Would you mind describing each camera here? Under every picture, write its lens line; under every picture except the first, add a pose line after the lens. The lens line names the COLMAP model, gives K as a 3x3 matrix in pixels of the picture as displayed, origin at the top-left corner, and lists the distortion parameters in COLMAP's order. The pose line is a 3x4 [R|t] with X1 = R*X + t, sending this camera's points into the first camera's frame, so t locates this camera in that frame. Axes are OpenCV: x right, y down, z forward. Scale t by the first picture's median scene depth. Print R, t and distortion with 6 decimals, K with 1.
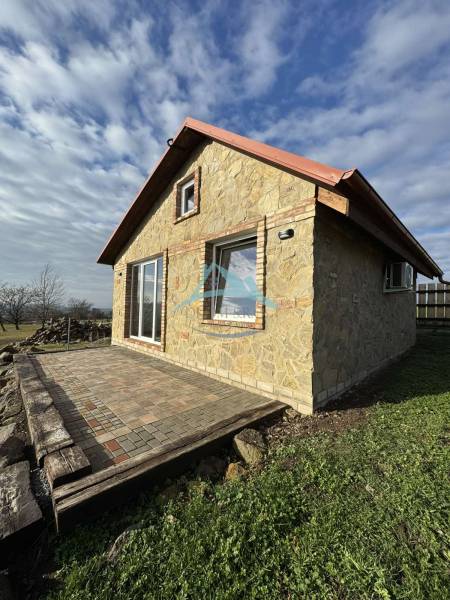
lens RADIAL K [[241.1, 0, 225.0], [0, 241.1, 300.0], [0, 0, 1]] dist [-0.001336, -0.000053]
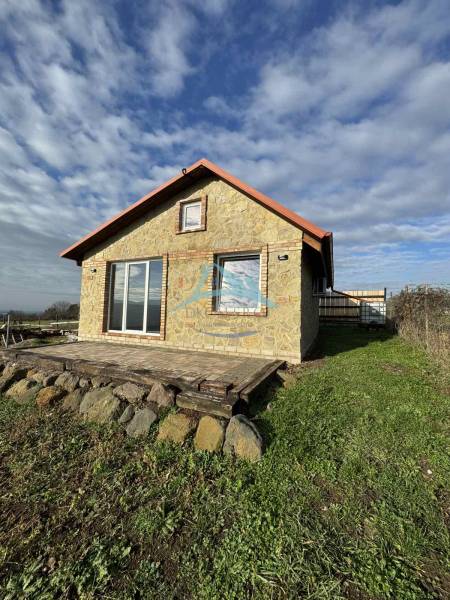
lens RADIAL K [[244.3, 0, 225.0], [0, 244.3, 298.0], [0, 0, 1]] dist [-0.007857, 0.000315]
pose [[0.921440, 0.029670, 0.387387, -0.515977], [-0.021008, 0.999426, -0.026576, 0.038803], [-0.387953, 0.016350, 0.921534, -0.256595]]
